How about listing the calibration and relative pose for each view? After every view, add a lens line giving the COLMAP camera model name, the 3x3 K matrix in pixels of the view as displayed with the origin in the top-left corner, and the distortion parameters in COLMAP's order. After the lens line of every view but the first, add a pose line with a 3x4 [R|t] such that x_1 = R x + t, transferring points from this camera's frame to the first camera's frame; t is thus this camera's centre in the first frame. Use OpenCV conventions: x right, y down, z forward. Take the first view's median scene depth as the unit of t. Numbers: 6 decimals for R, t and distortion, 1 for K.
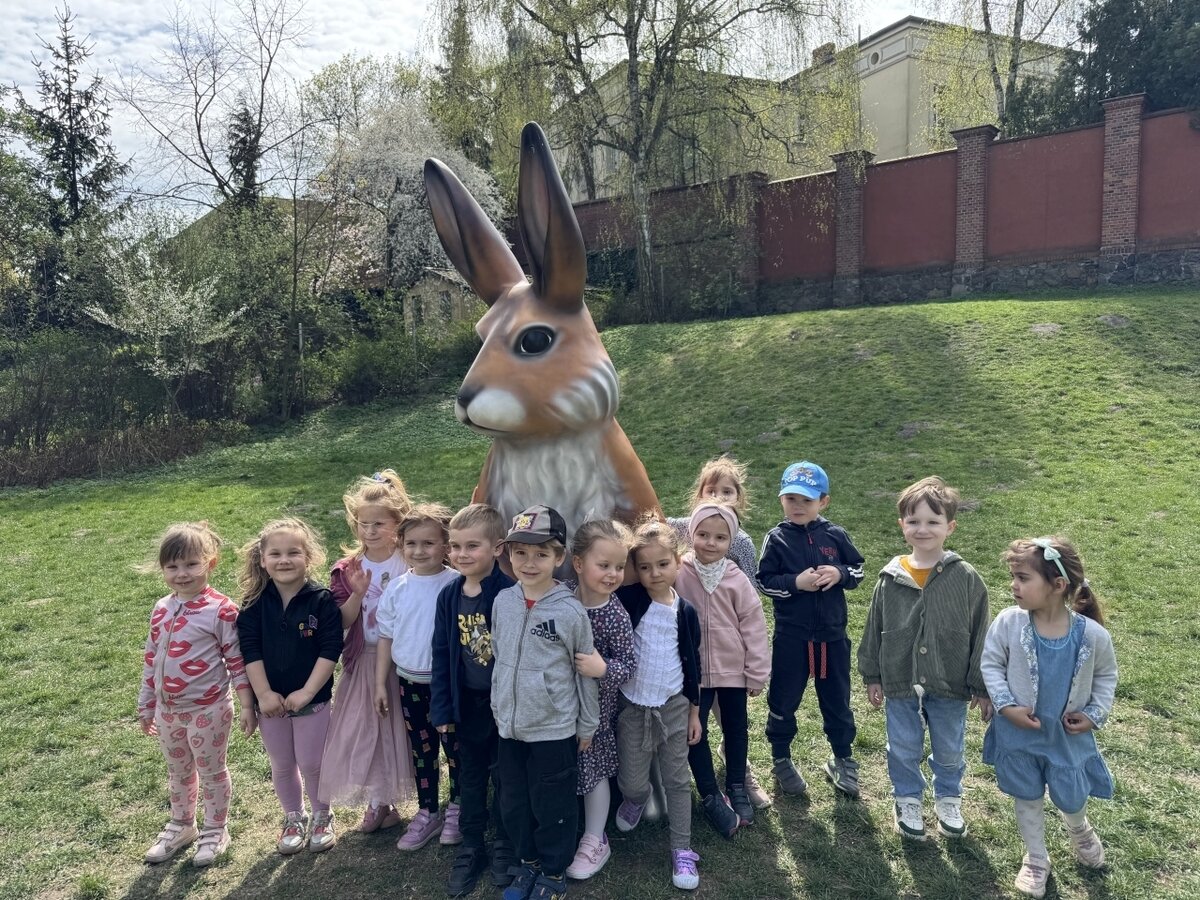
lens RADIAL K [[849.2, 0, 593.9], [0, 849.2, 459.1], [0, 0, 1]] dist [0.030647, -0.043363]
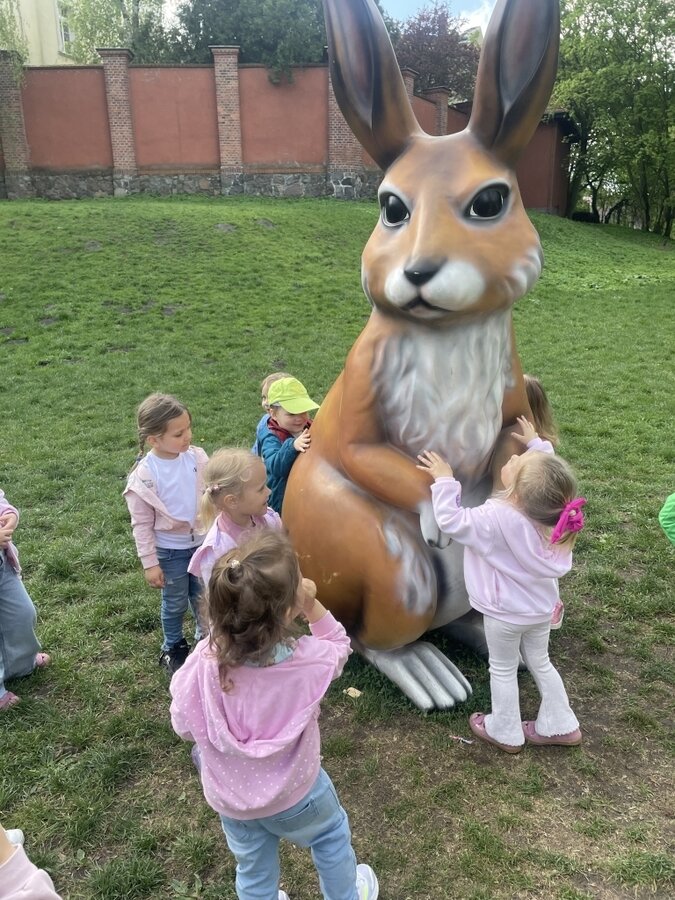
lens RADIAL K [[675.3, 0, 339.2], [0, 675.3, 447.8], [0, 0, 1]] dist [0.087258, -0.113607]
pose [[0.715802, -0.185443, 0.673230, -0.084394], [0.075871, 0.979040, 0.189009, -0.004443], [-0.694169, -0.084214, 0.714868, 0.067994]]
